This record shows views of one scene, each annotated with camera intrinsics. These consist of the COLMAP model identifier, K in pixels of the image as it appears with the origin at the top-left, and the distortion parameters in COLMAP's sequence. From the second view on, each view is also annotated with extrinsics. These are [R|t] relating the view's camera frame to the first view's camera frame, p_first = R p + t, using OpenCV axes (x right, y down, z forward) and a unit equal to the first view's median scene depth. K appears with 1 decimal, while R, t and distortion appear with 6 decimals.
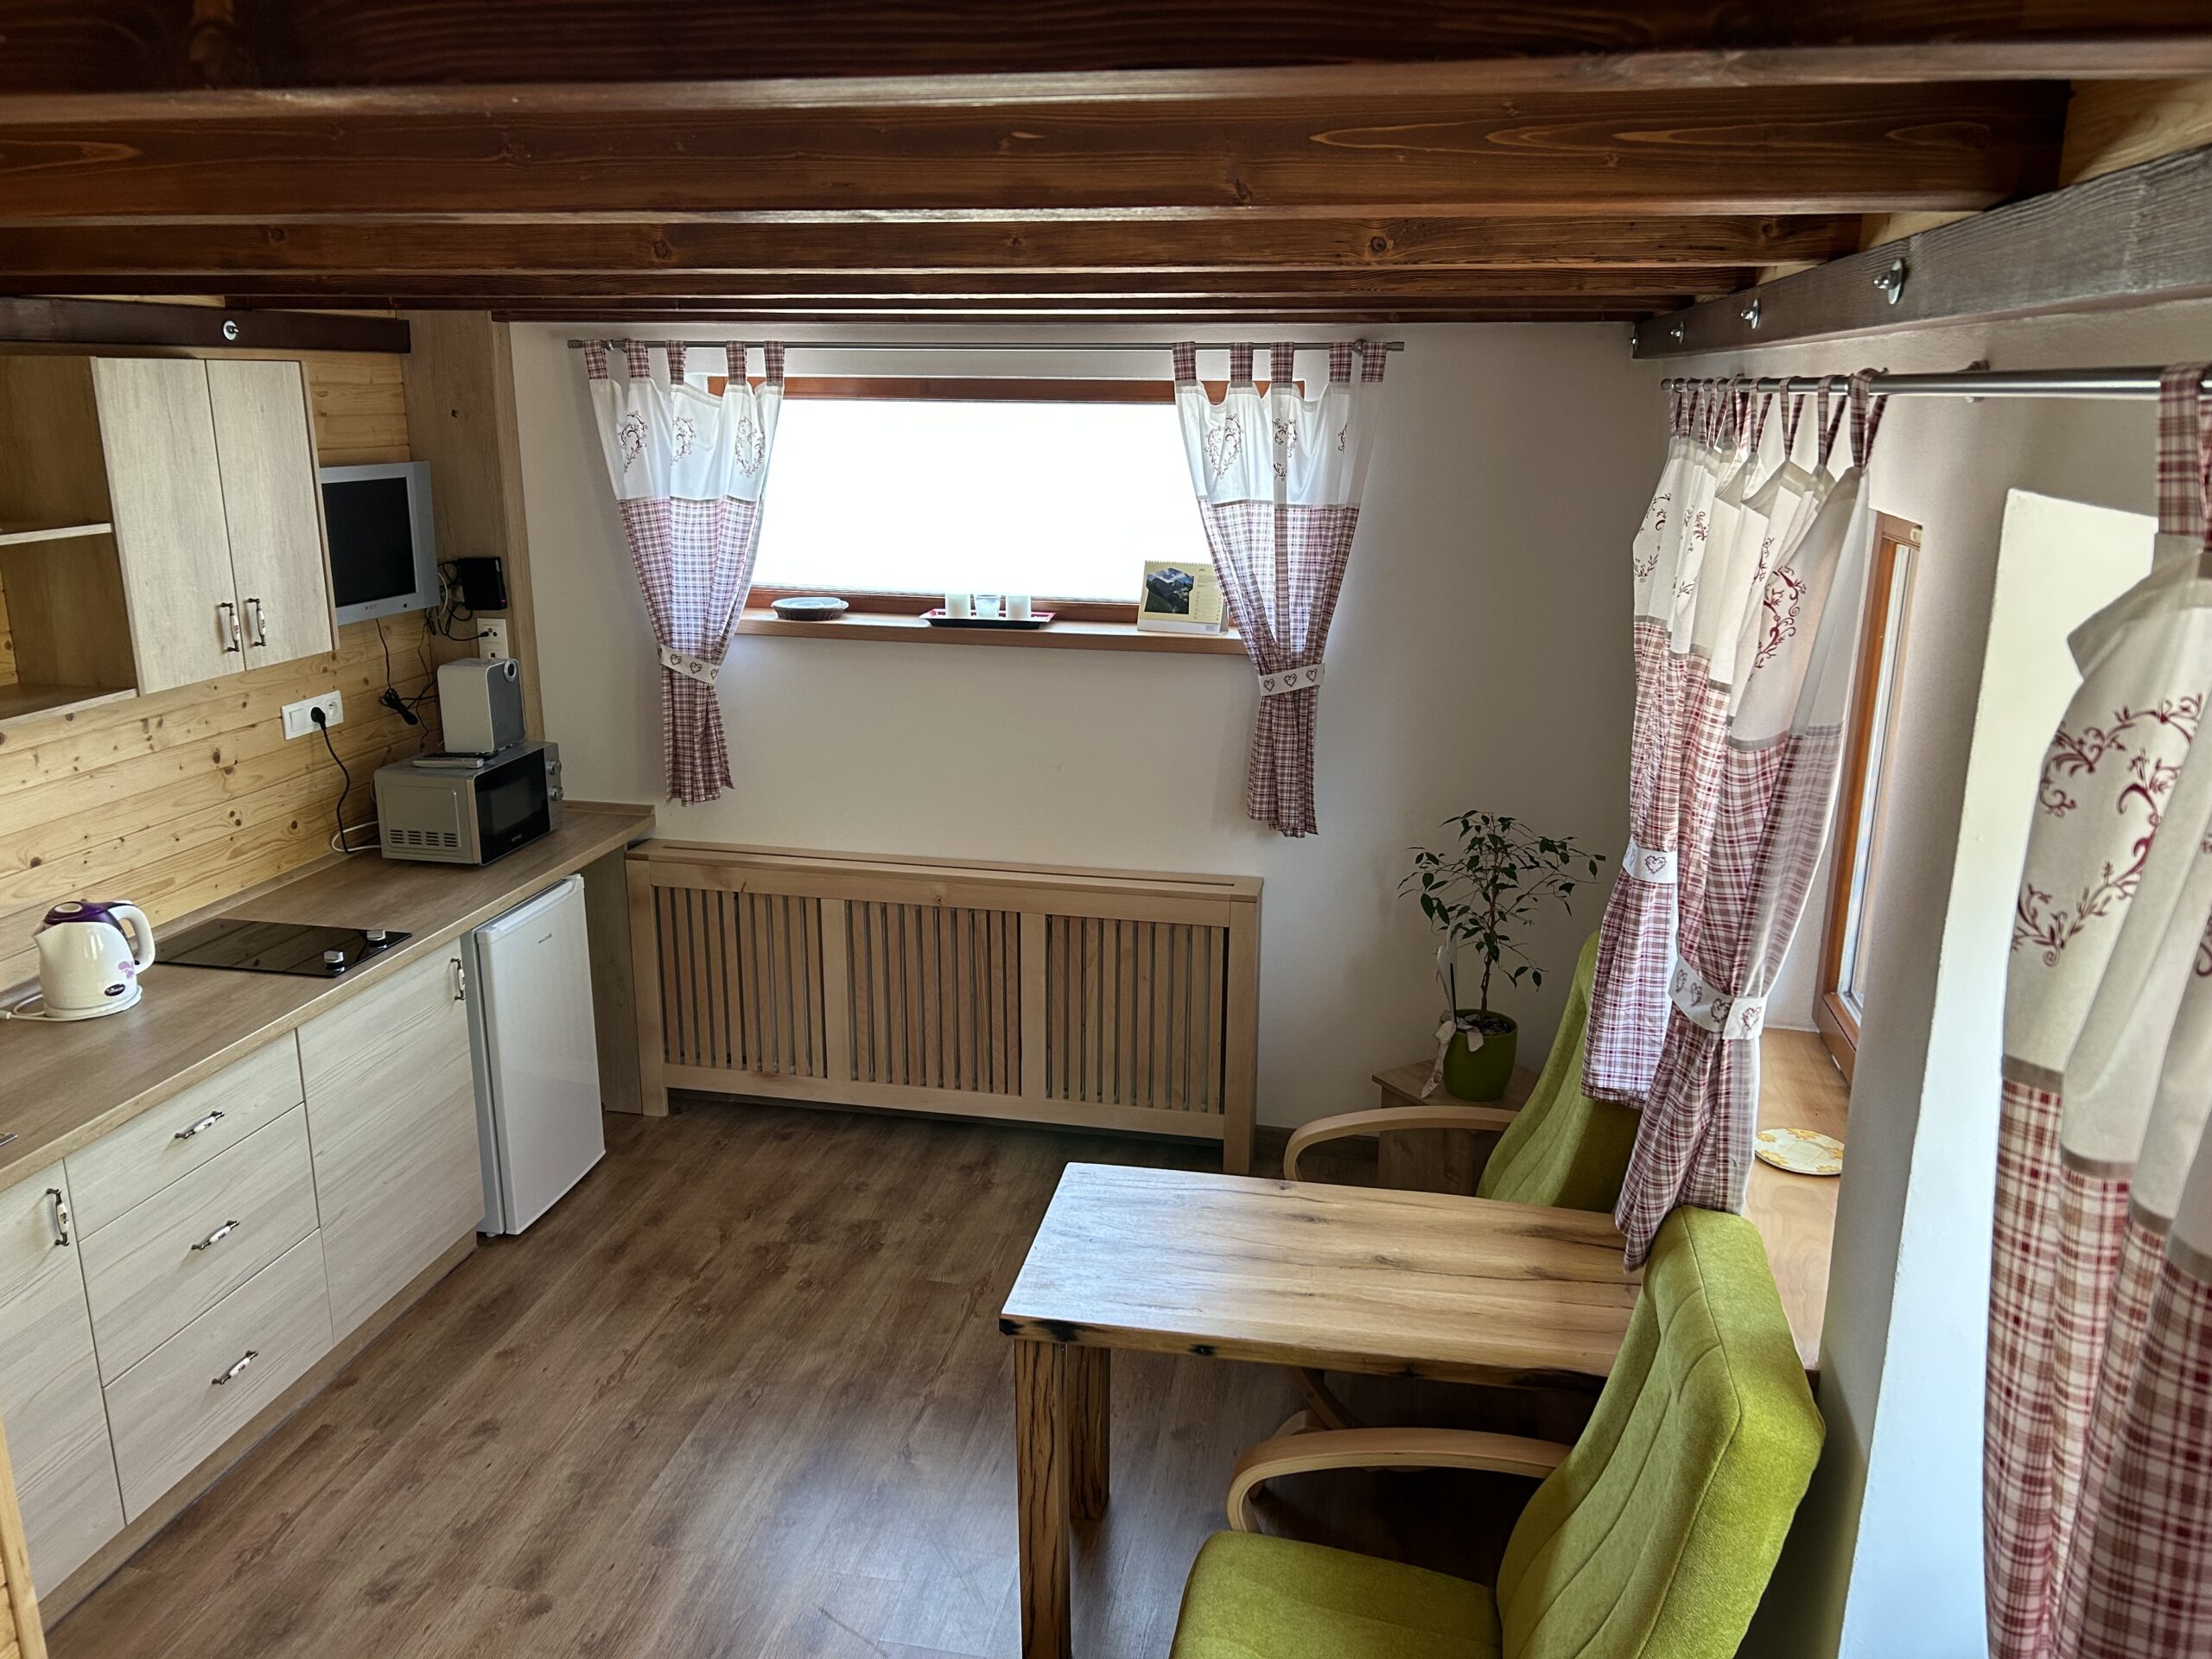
lens RADIAL K [[1663.4, 0, 1100.6], [0, 1663.4, 840.1], [0, 0, 1]] dist [0.066170, -0.079066]
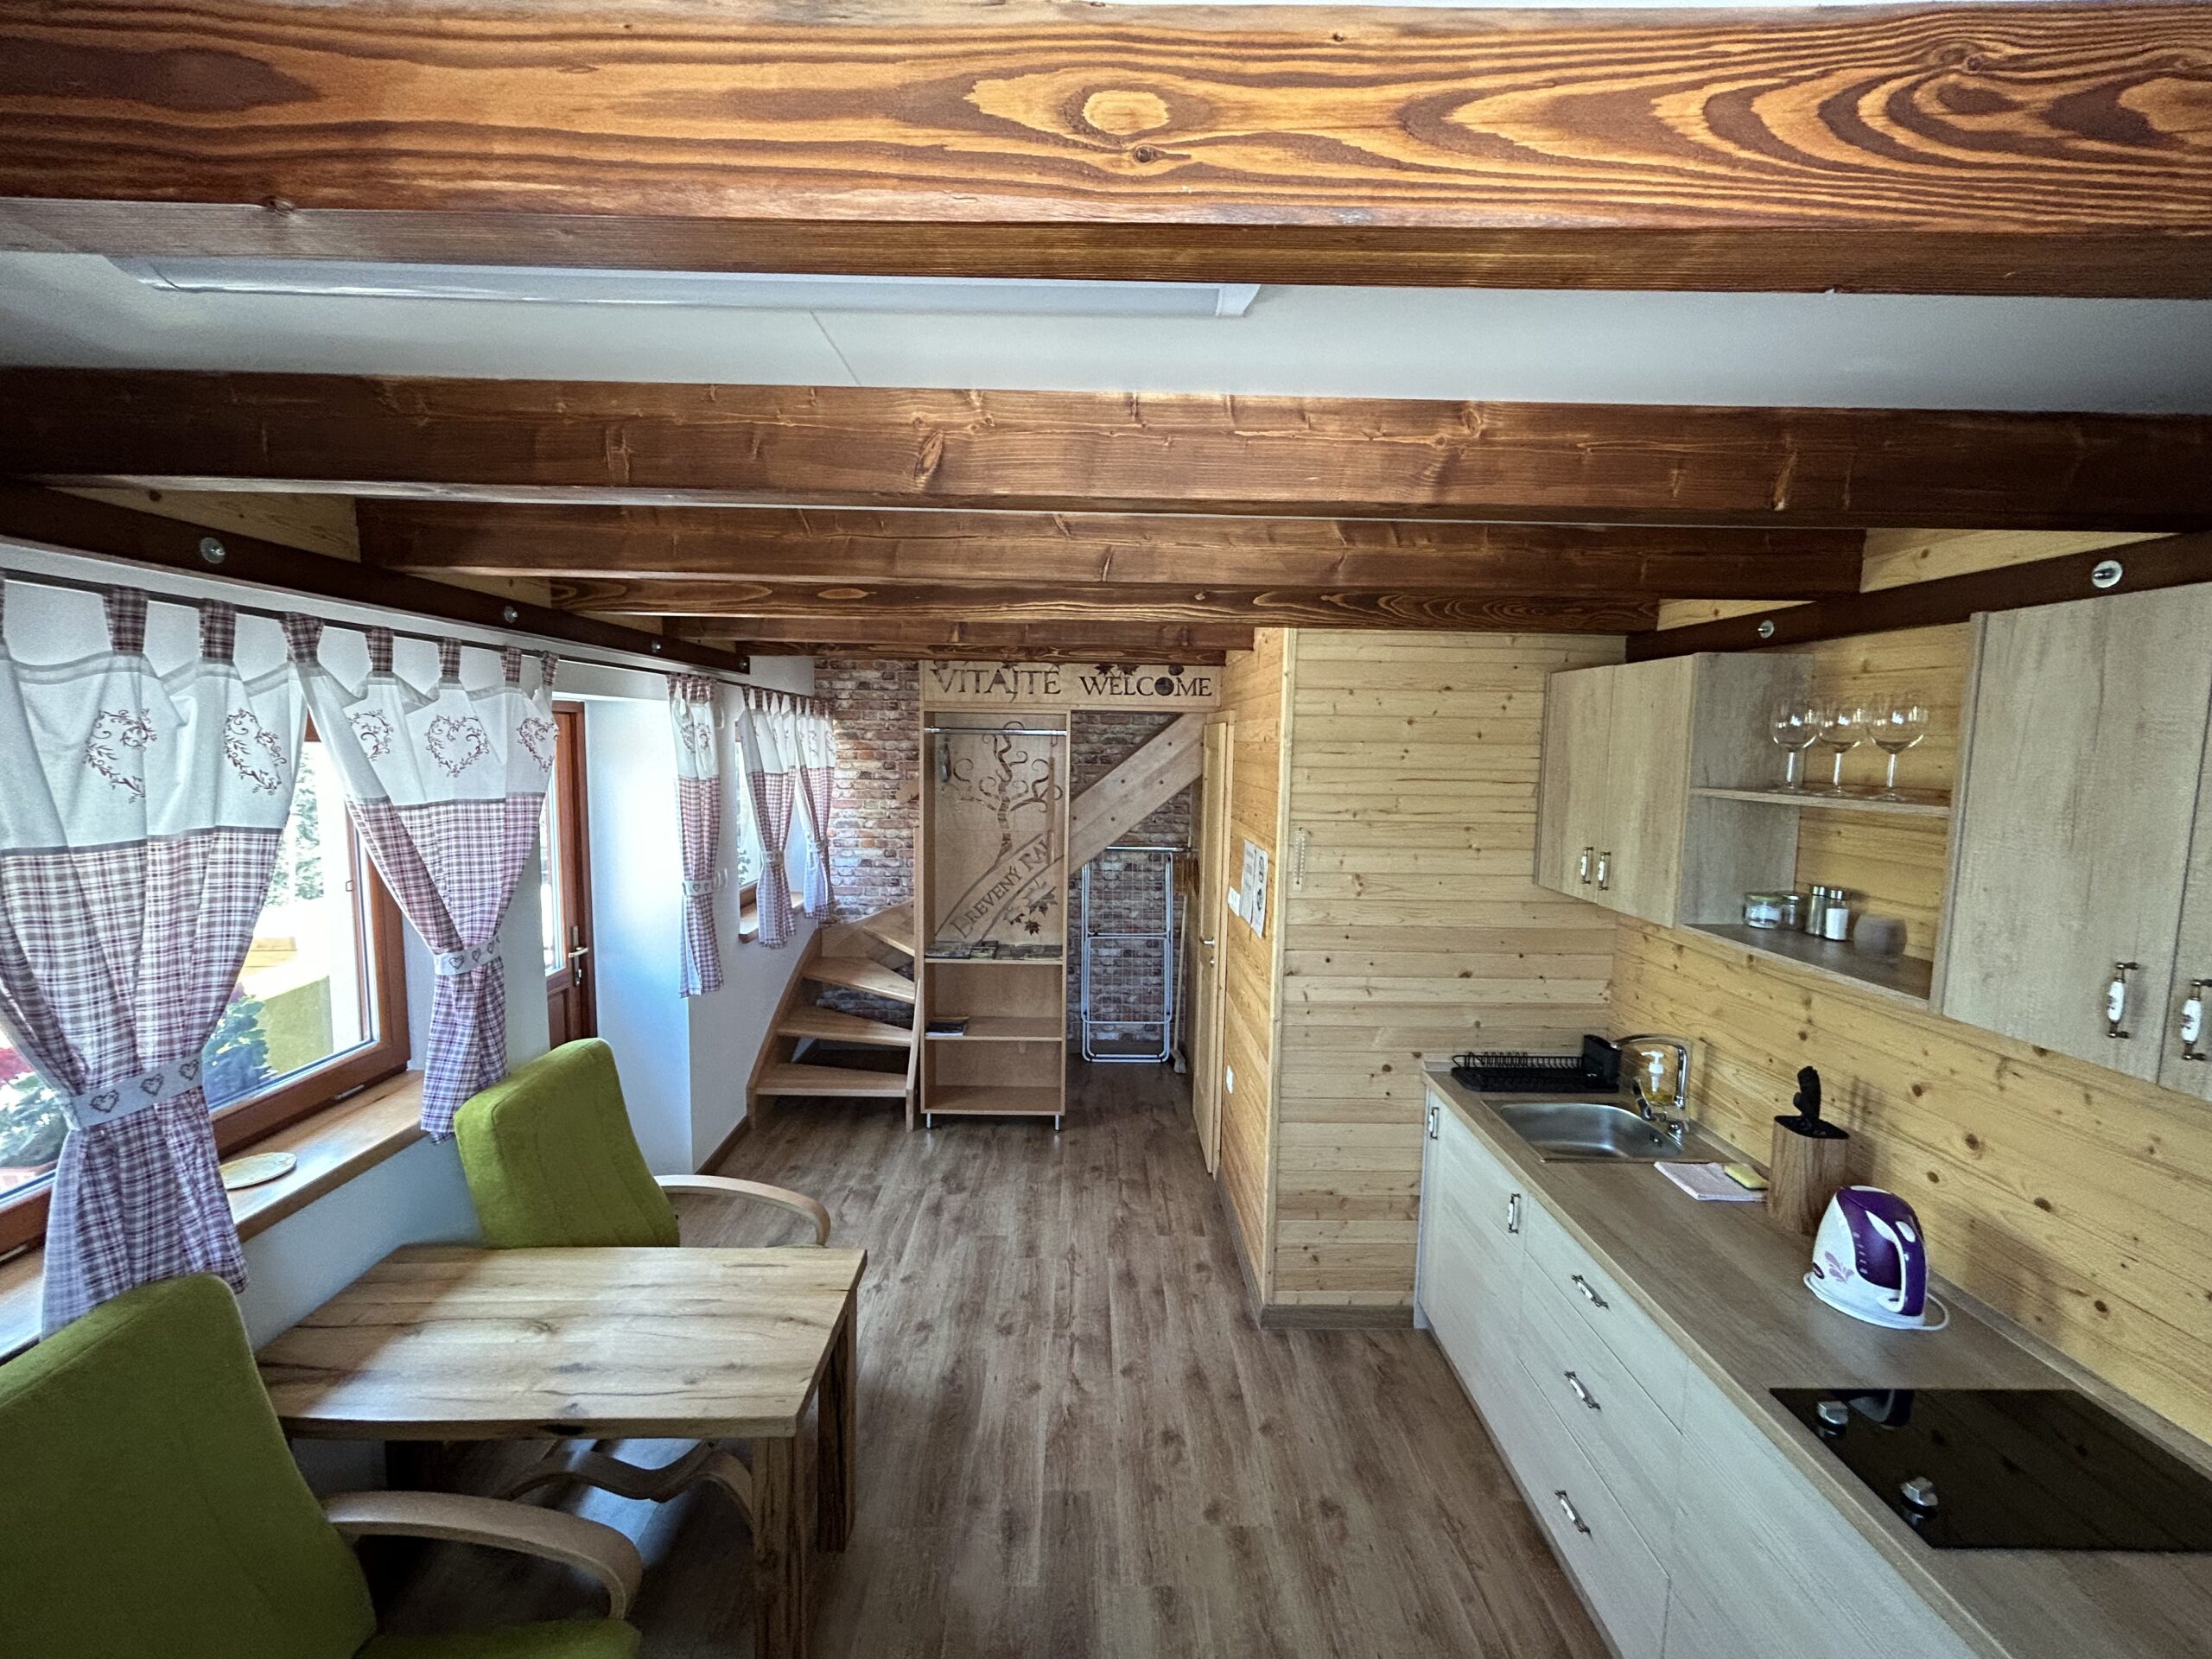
lens RADIAL K [[891.5, 0, 1094.8], [0, 891.5, 829.7], [0, 0, 1]] dist [0.000566, -0.000364]
pose [[-0.979549, -0.008604, -0.201020, -0.075836], [-0.080277, 0.932833, 0.351253, -0.300807], [0.184496, 0.360207, -0.914446, 1.336562]]
